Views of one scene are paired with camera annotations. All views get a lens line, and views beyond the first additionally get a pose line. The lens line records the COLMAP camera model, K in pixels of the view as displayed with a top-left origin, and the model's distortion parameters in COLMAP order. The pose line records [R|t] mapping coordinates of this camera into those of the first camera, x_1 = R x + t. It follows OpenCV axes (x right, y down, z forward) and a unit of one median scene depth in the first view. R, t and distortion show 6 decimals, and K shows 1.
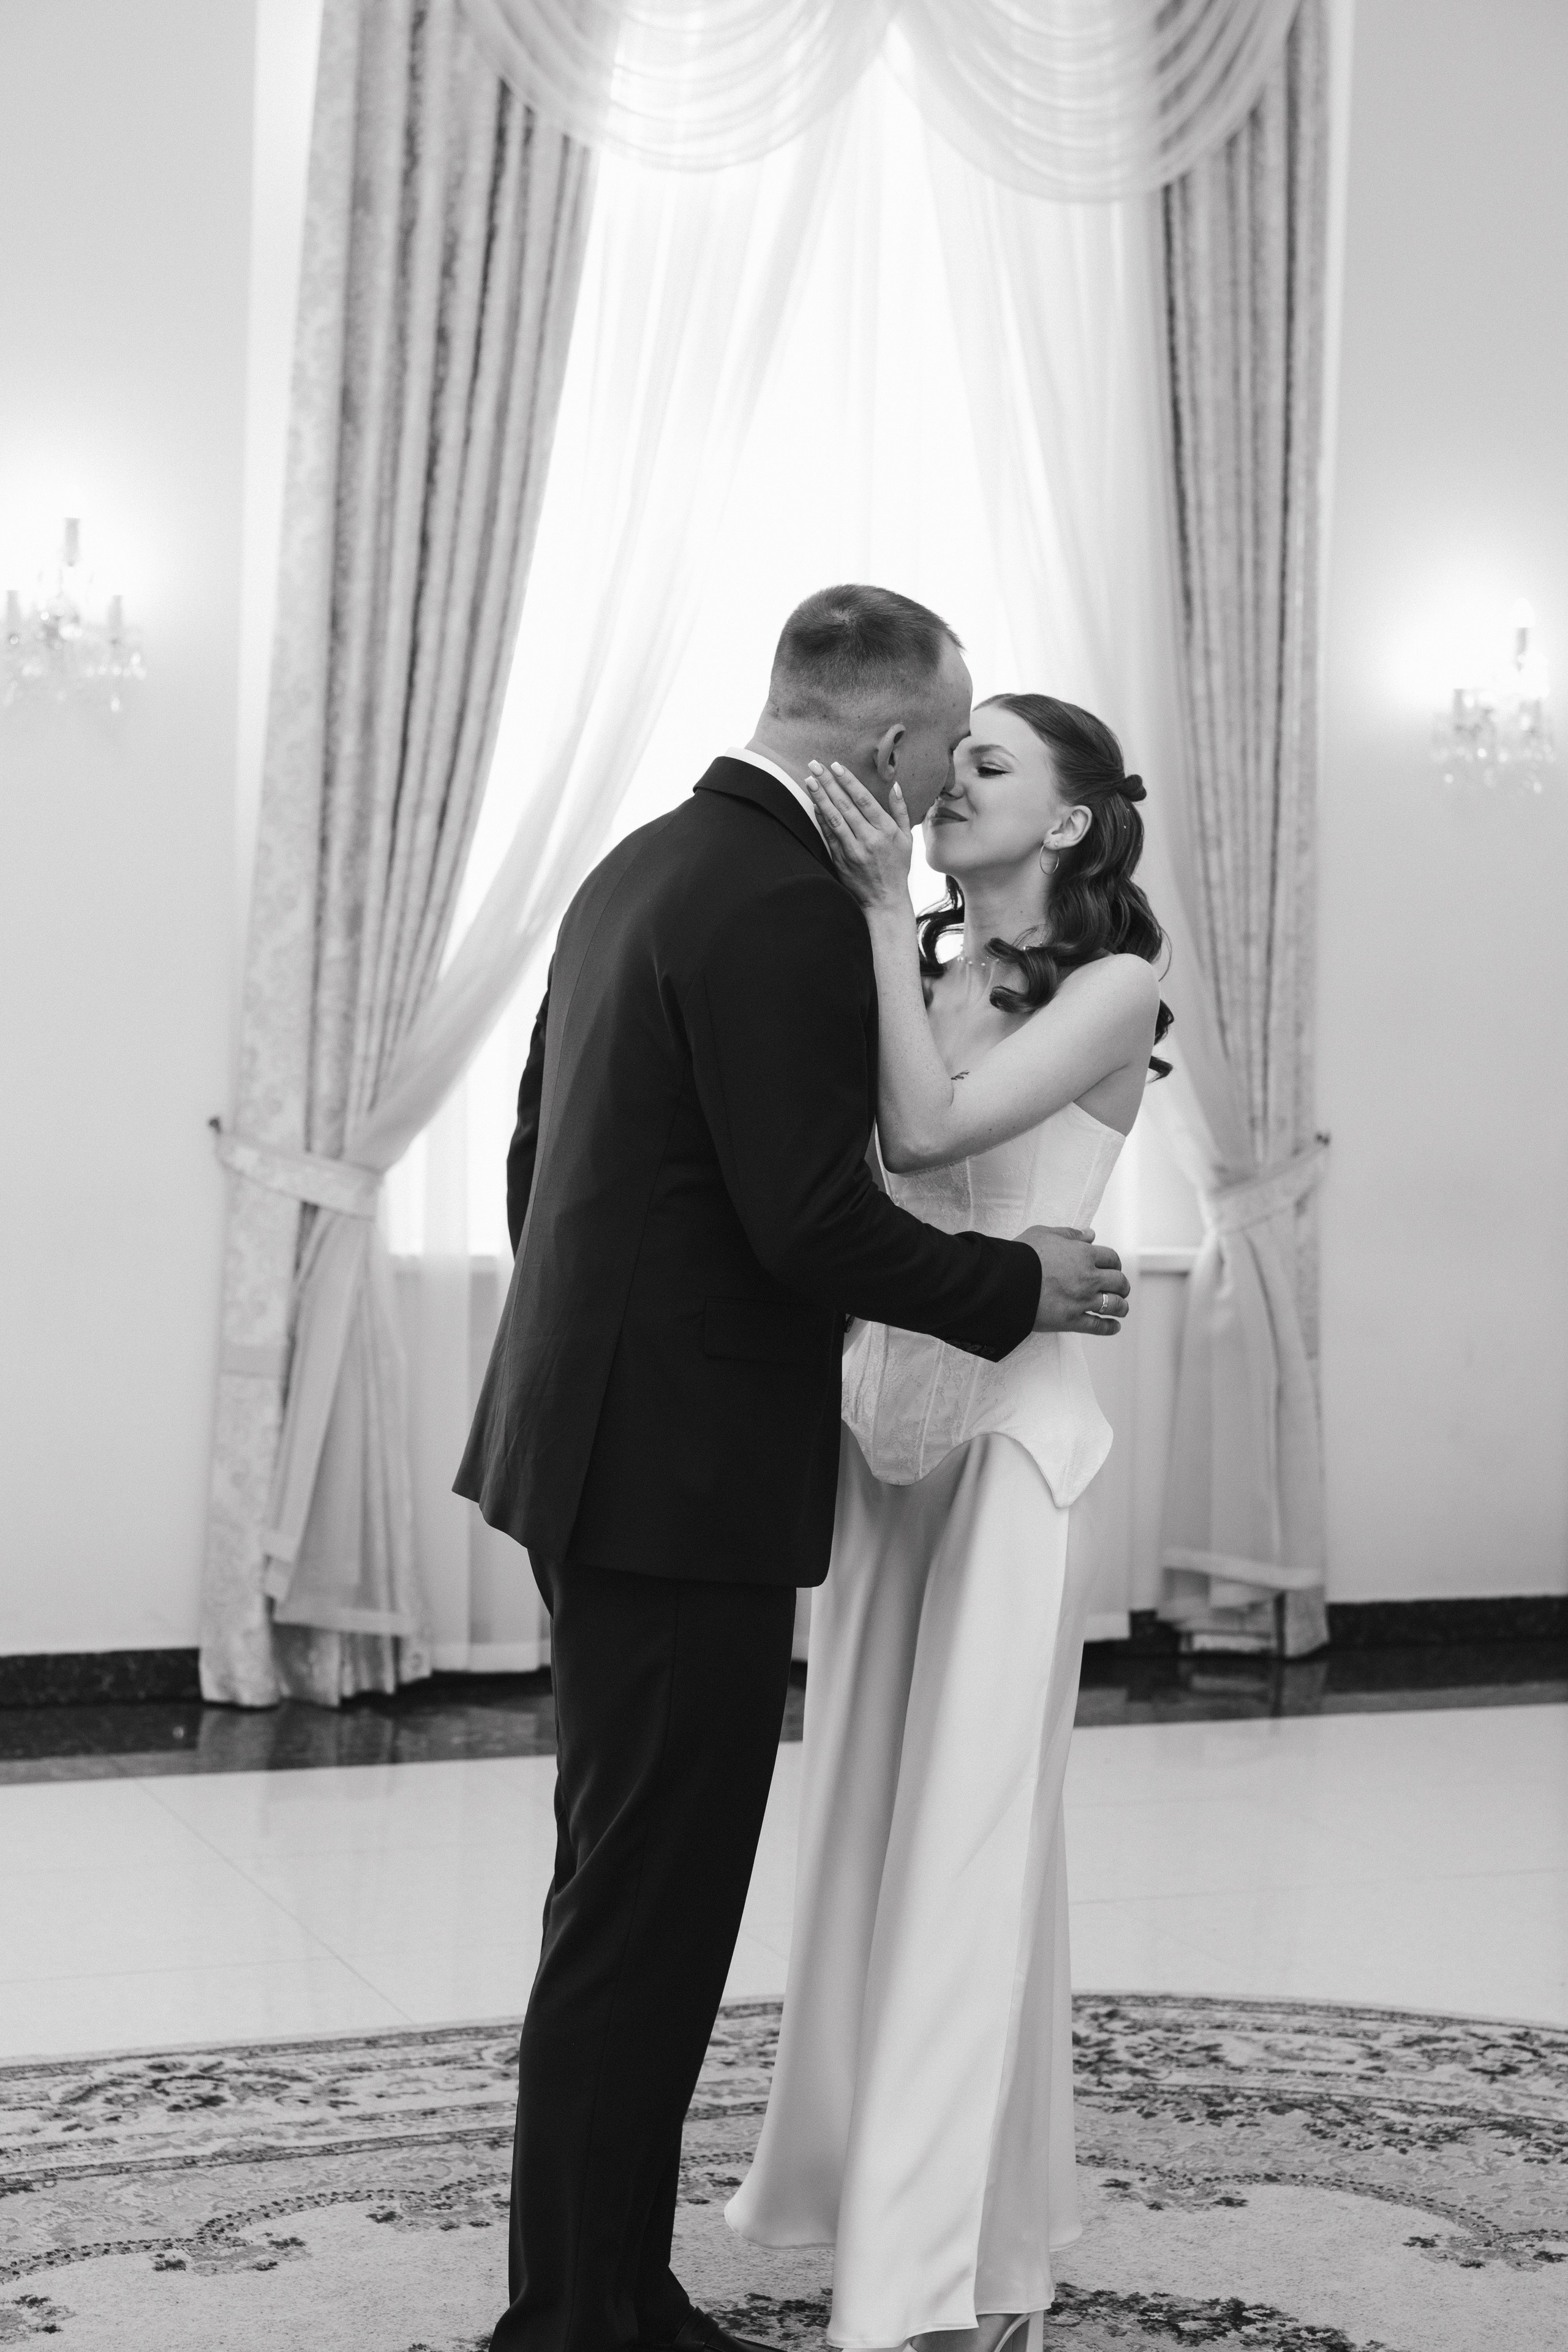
lens RADIAL K [[3872.3, 0, 778.9], [0, 3872.3, 1177.2], [0, 0, 1]] dist [0.007622, -0.032893]
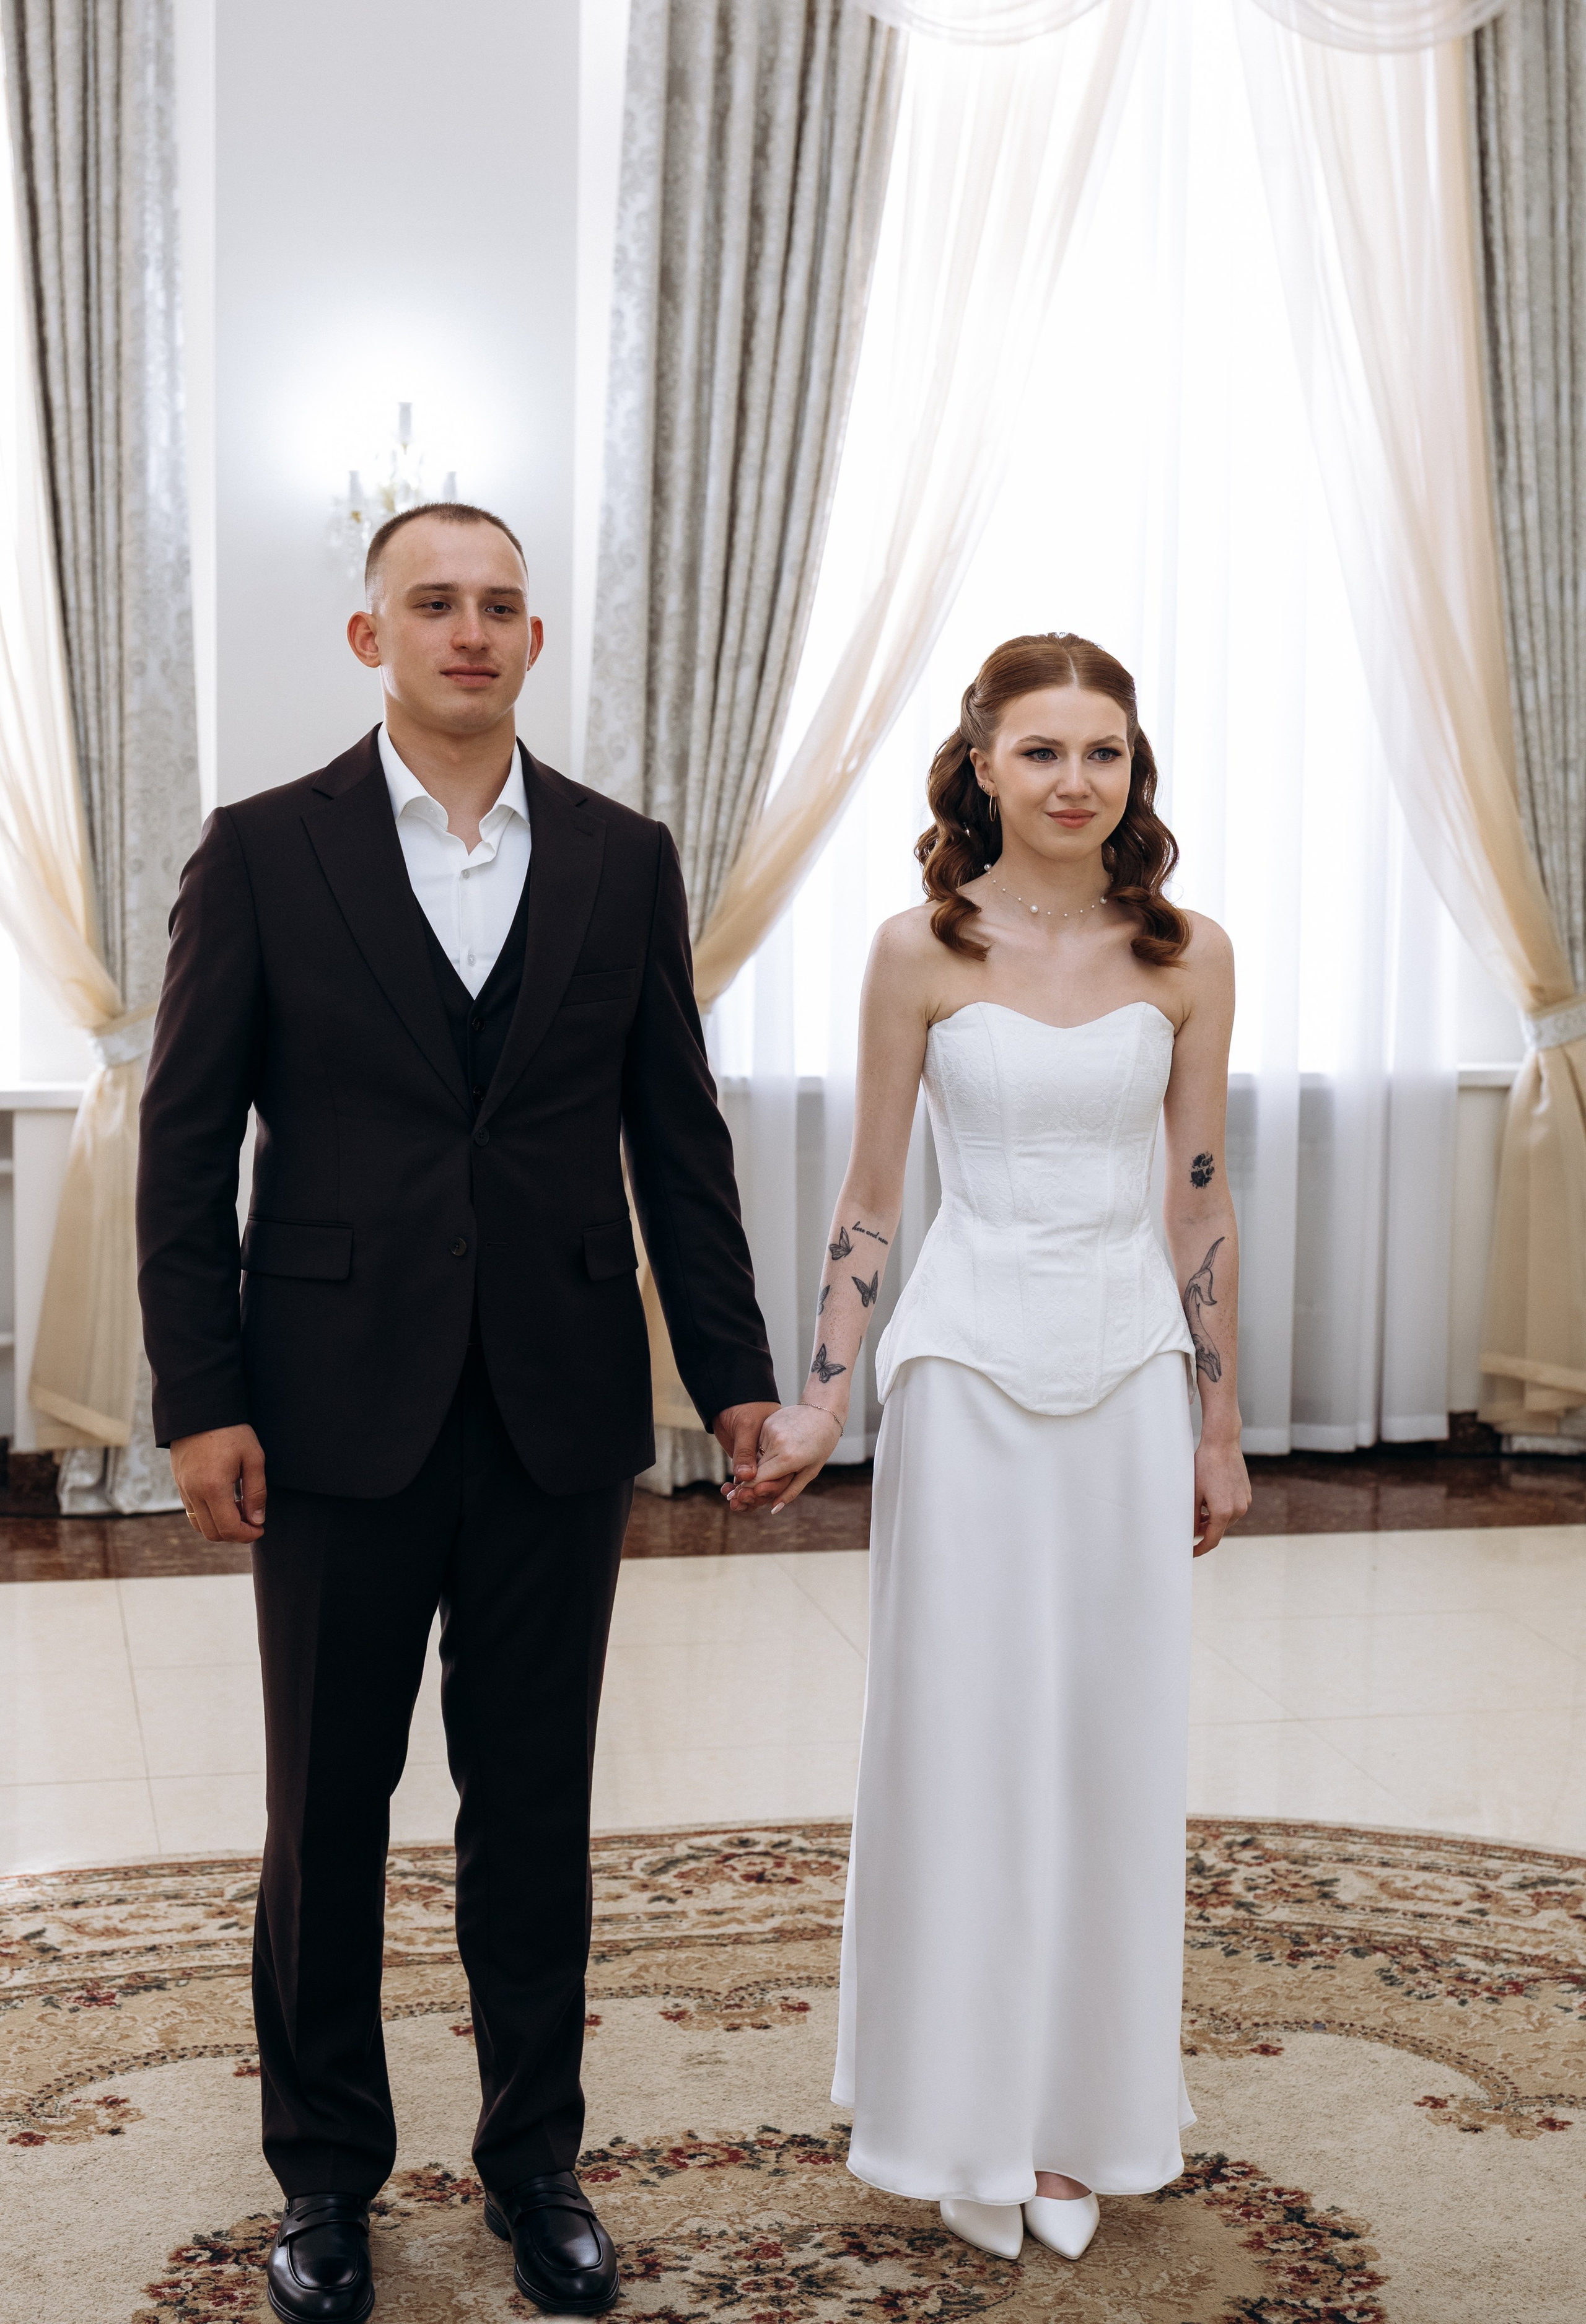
lens RADIAL K [[3625.3, 0, 818.2], [0, 3625.3, 1065.7], [0, 0, 1]] dist [0.040674, -0.122462]
pose [[0.984792, 0.002616, -0.173720, 0.103279], [0.005158, 0.999006, 0.044285, -0.028247], [0.173664, -0.044507, 0.983799, 0.014178]]
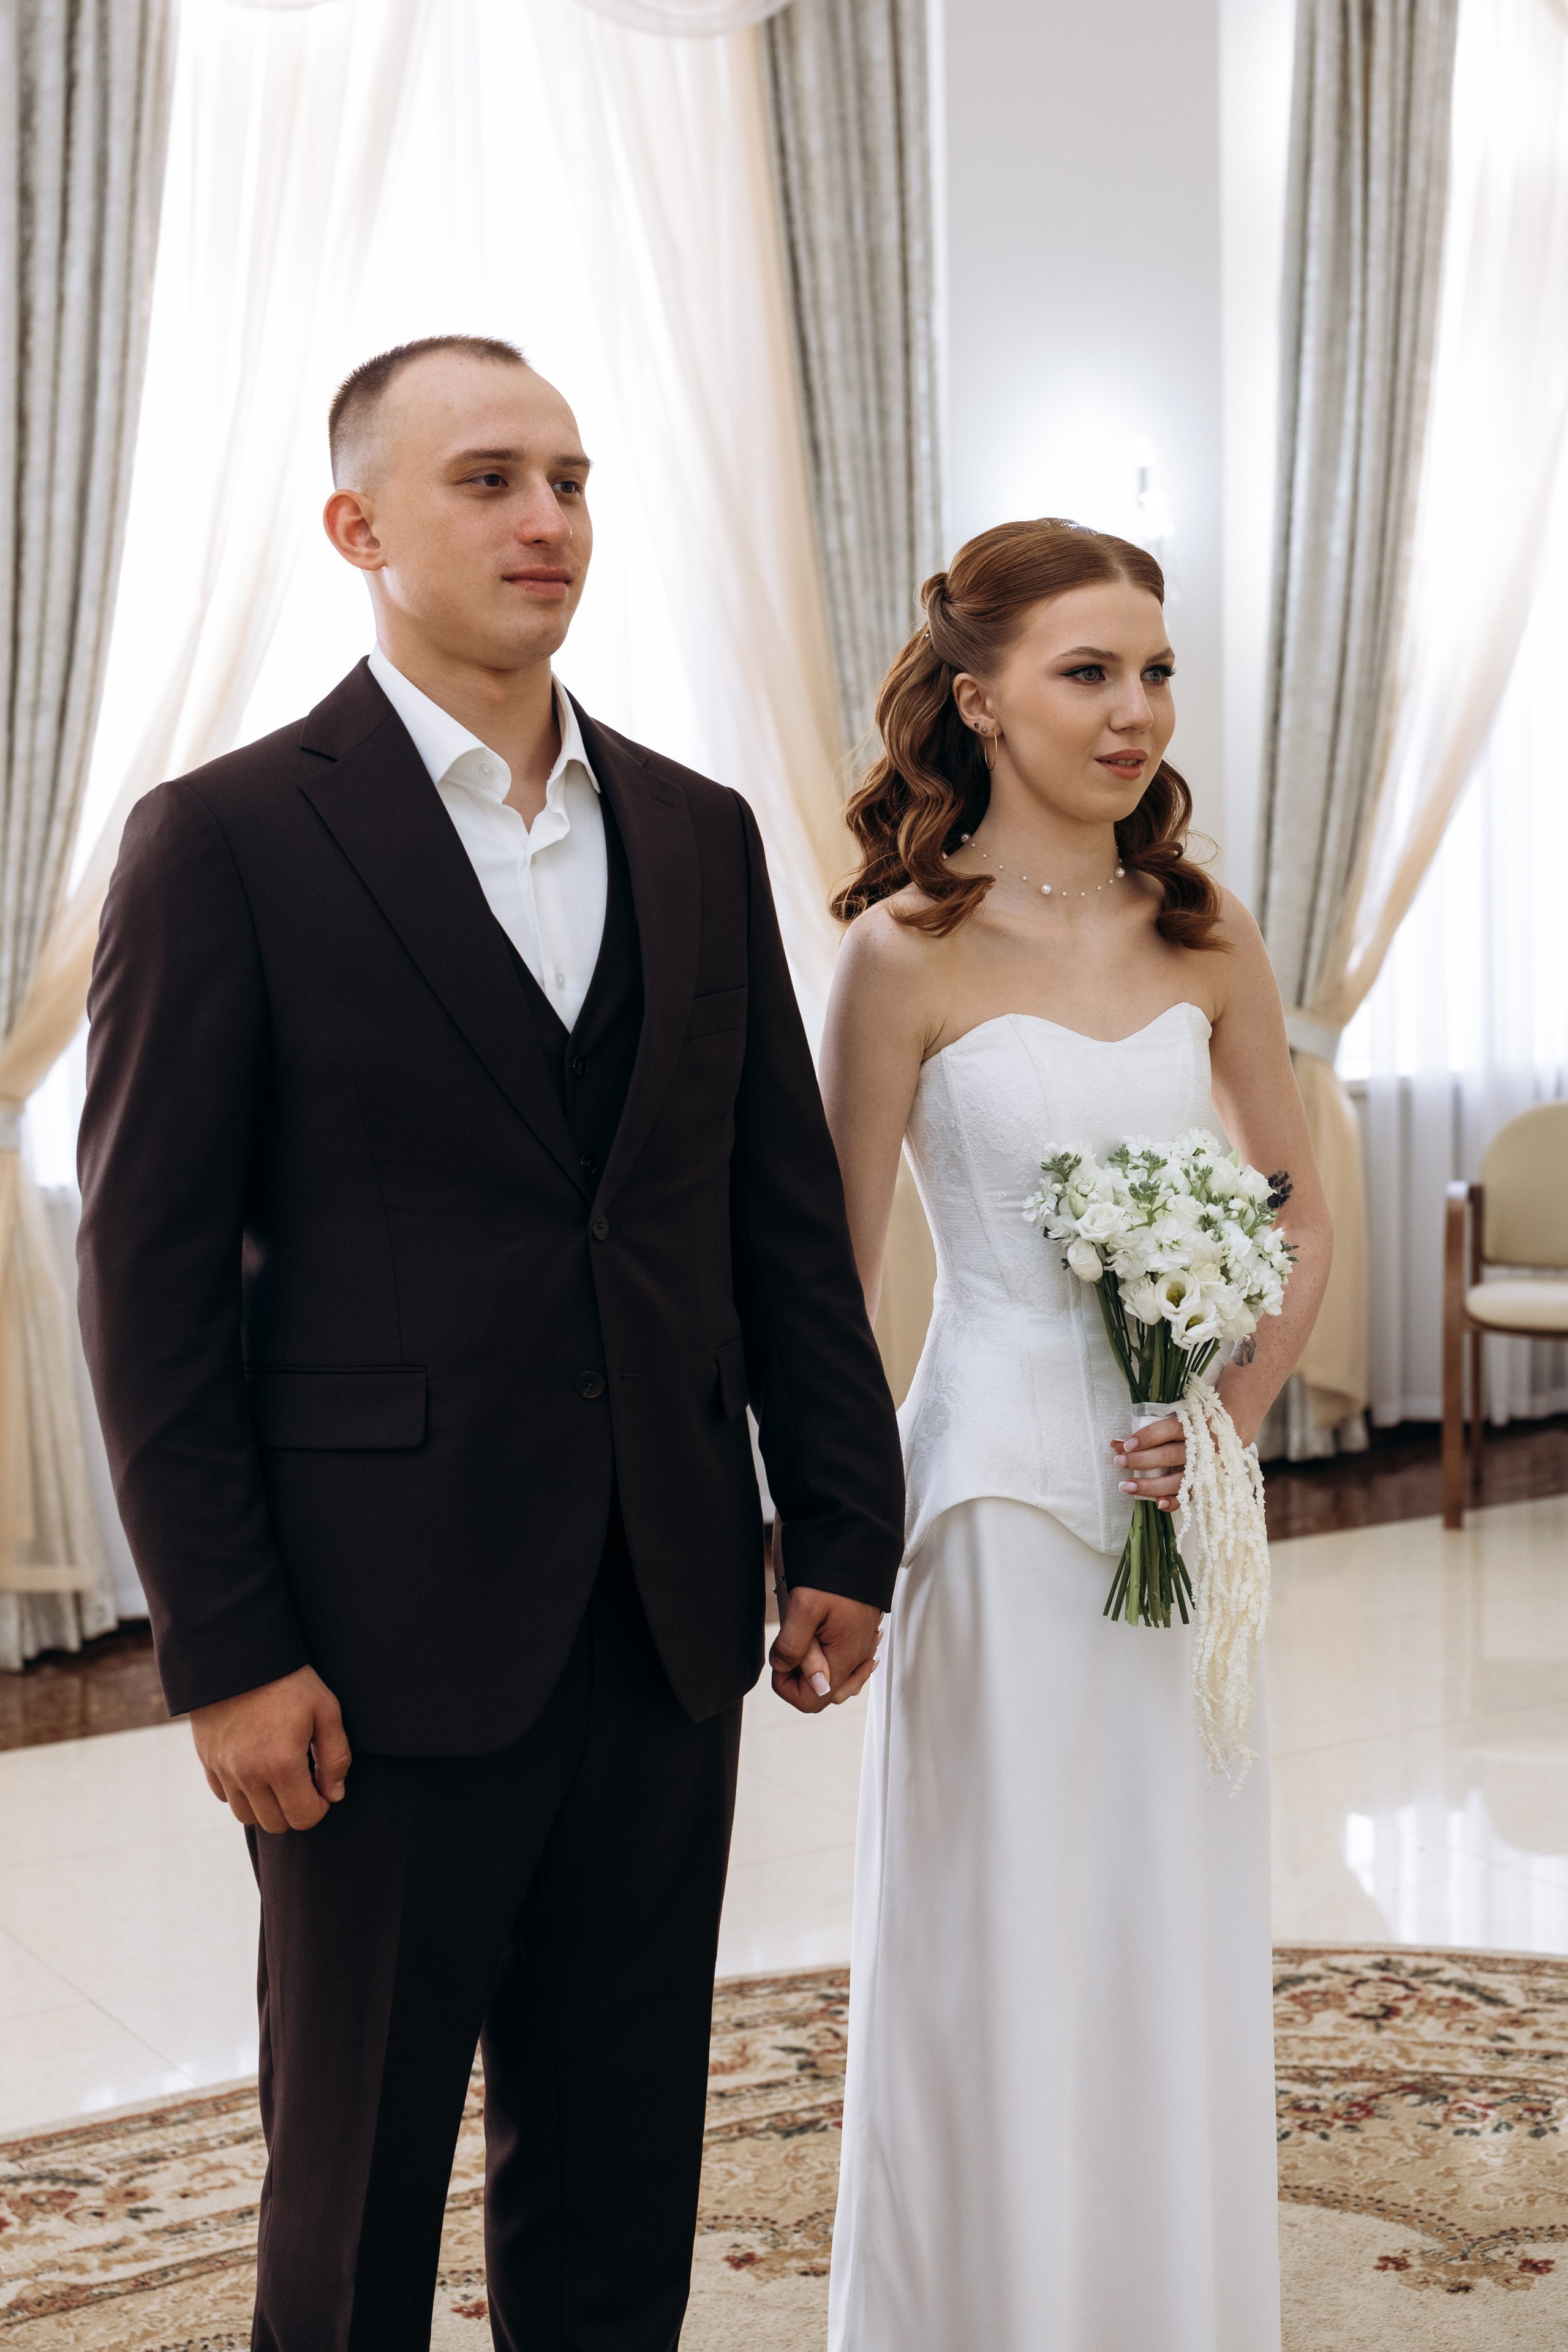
lens RADIAL K [[3497.3, 0, 827.5], [0, 3497.3, 1167.2], [0, 0, 1]] dist [0.025535, -0.137063]
pose [[0.985492, -0.070845, 0.154232, -0.043343], [0.062851, 0.996444, 0.056108, -0.020685], [-0.157658, -0.045601, 0.986440, 0.135208]]
